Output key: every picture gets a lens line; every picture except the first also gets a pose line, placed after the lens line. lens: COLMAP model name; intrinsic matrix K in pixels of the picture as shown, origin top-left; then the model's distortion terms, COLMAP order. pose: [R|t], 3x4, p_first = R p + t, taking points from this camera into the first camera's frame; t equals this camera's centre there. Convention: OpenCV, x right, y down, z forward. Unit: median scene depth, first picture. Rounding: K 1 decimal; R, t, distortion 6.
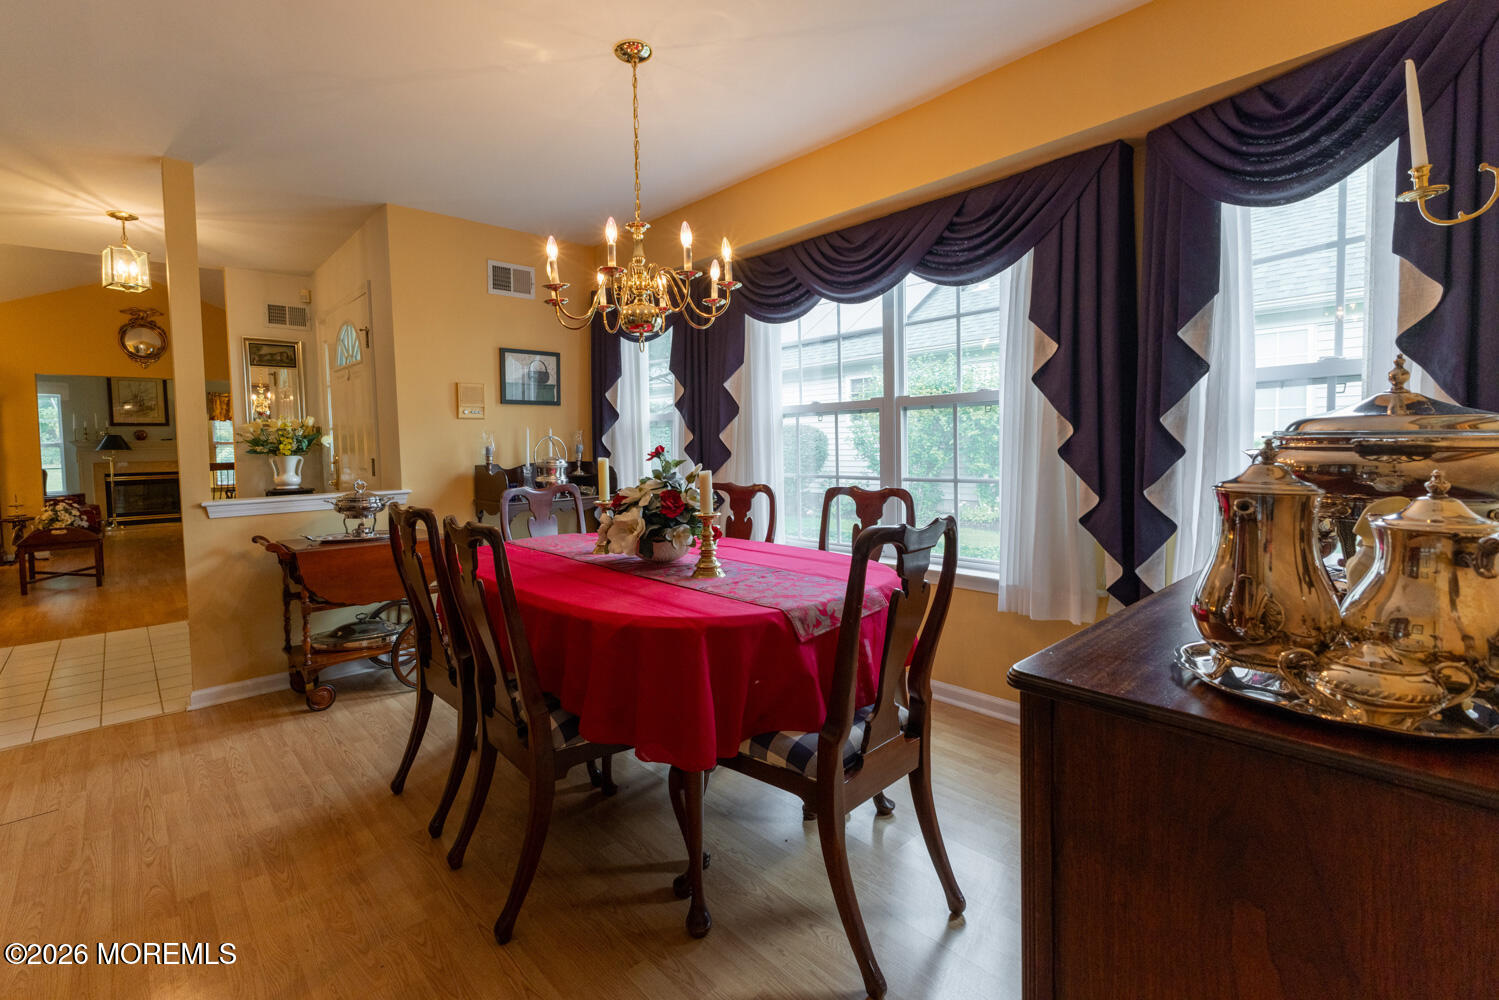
lens RADIAL K [[673.9, 0, 743.9], [0, 673.9, 477.1], [0, 0, 1]] dist [-0.002777, -0.000739]
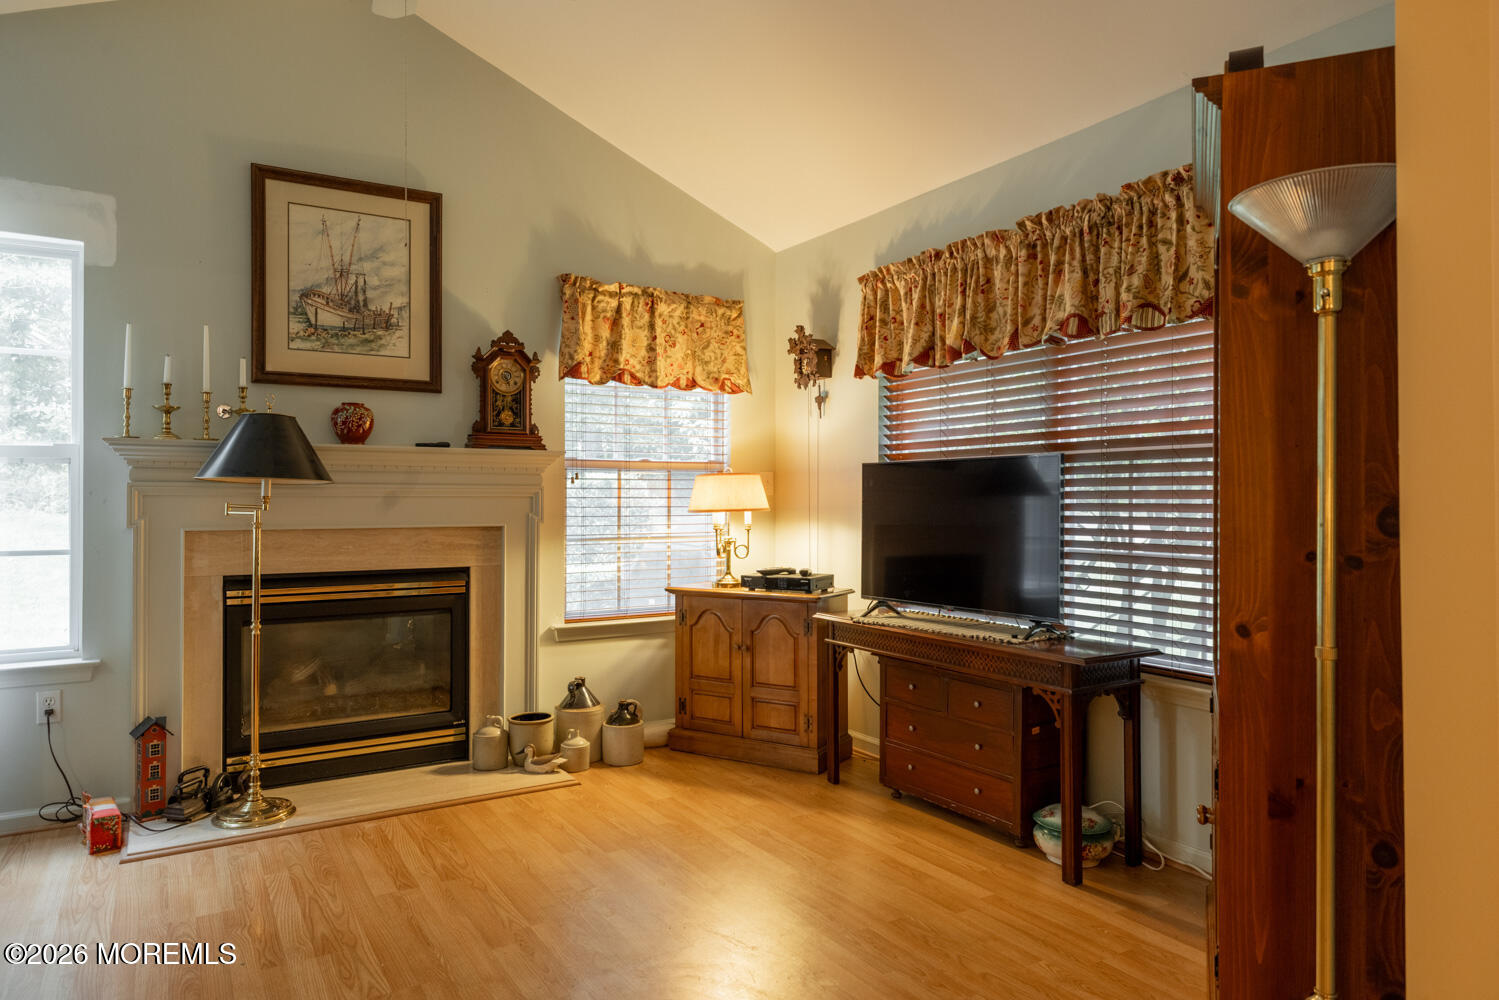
lens RADIAL K [[934.8, 0, 749.5], [0, 934.8, 500.0], [0, 0, 1]] dist [-0.000909, -0.000347]
pose [[0.980419, 0.021411, -0.195757, -0.713748], [-0.030235, 0.998652, -0.042200, -0.024581], [0.194589, 0.047293, 0.979744, 0.718630]]
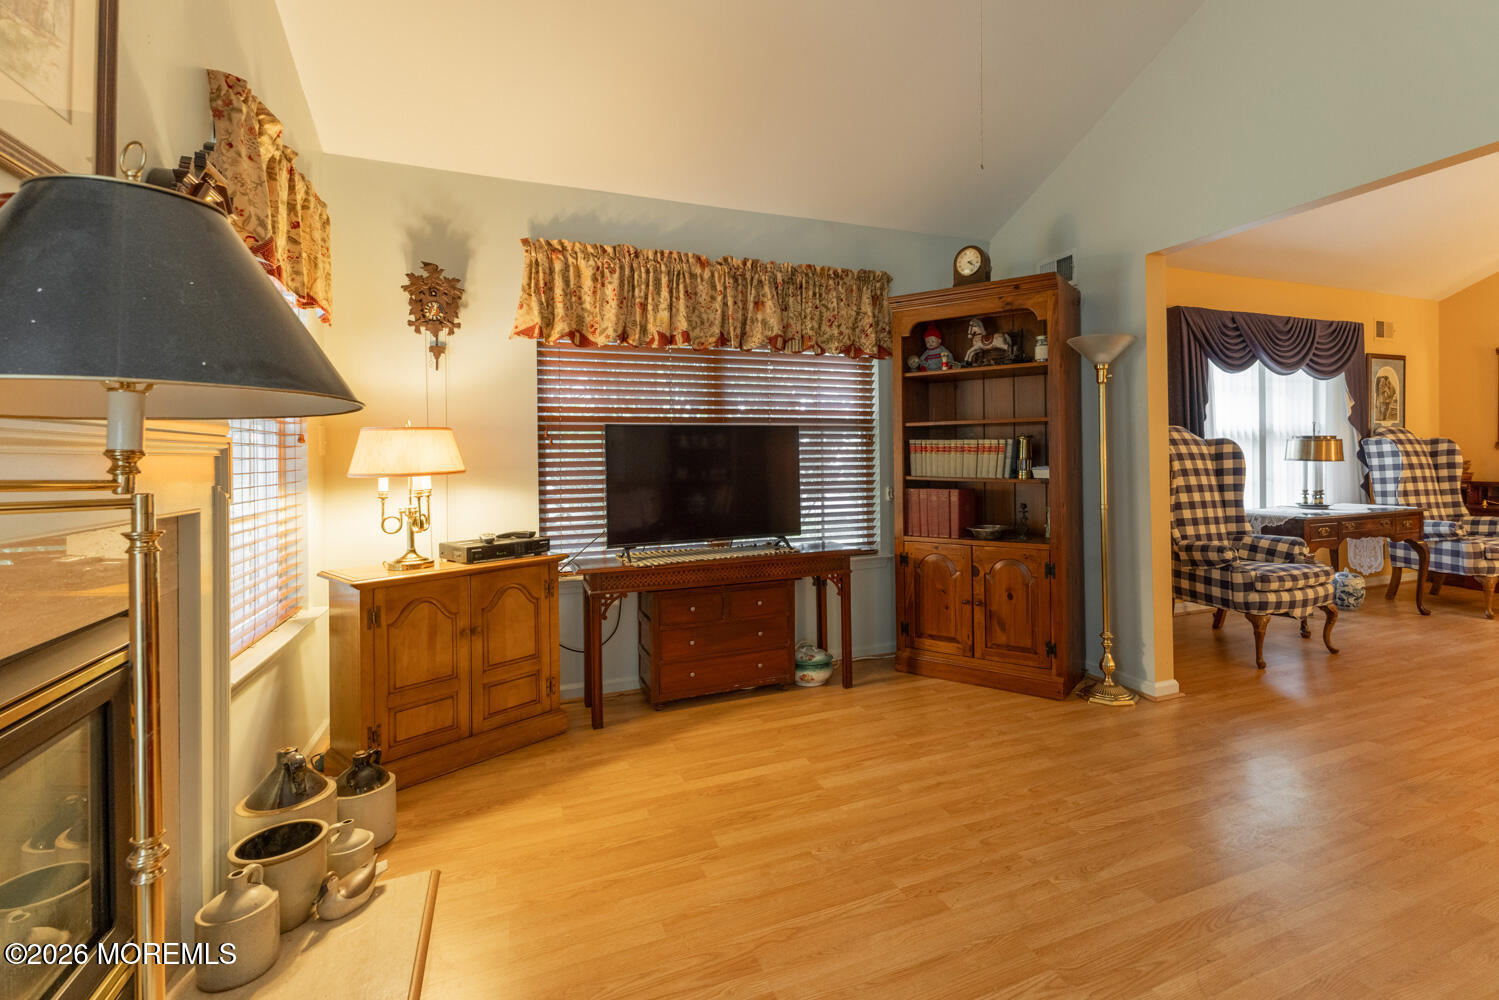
lens RADIAL K [[698.5, 0, 791.4], [0, 698.5, 459.9], [0, 0, 1]] dist [0.002189, 0.000181]
pose [[0.341836, 0.013397, 0.939664, -1.023848], [0.050033, 0.998221, -0.032433, -0.027120], [-0.938427, 0.058101, 0.340557, 0.930716]]
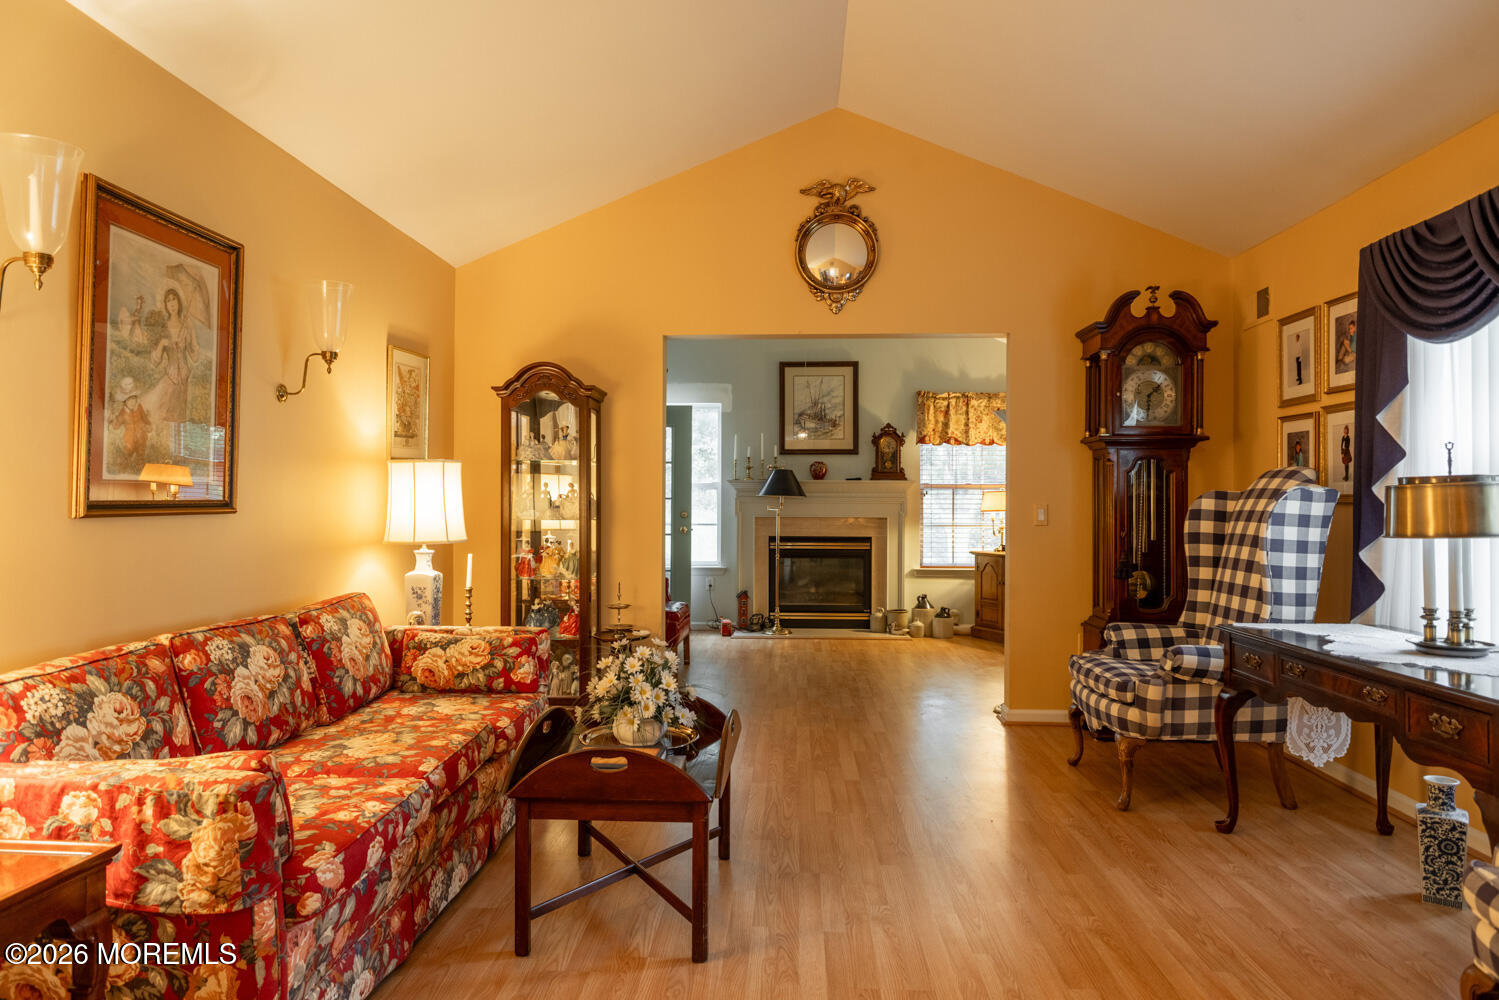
lens RADIAL K [[972.7, 0, 749.5], [0, 972.7, 500.0], [0, 0, 1]] dist [0.000976, 0.000467]
pose [[0.698955, 0.019166, -0.714909, -0.368566], [-0.051808, 0.998371, -0.023886, -0.015887], [0.713287, 0.053734, 0.698809, 0.405419]]
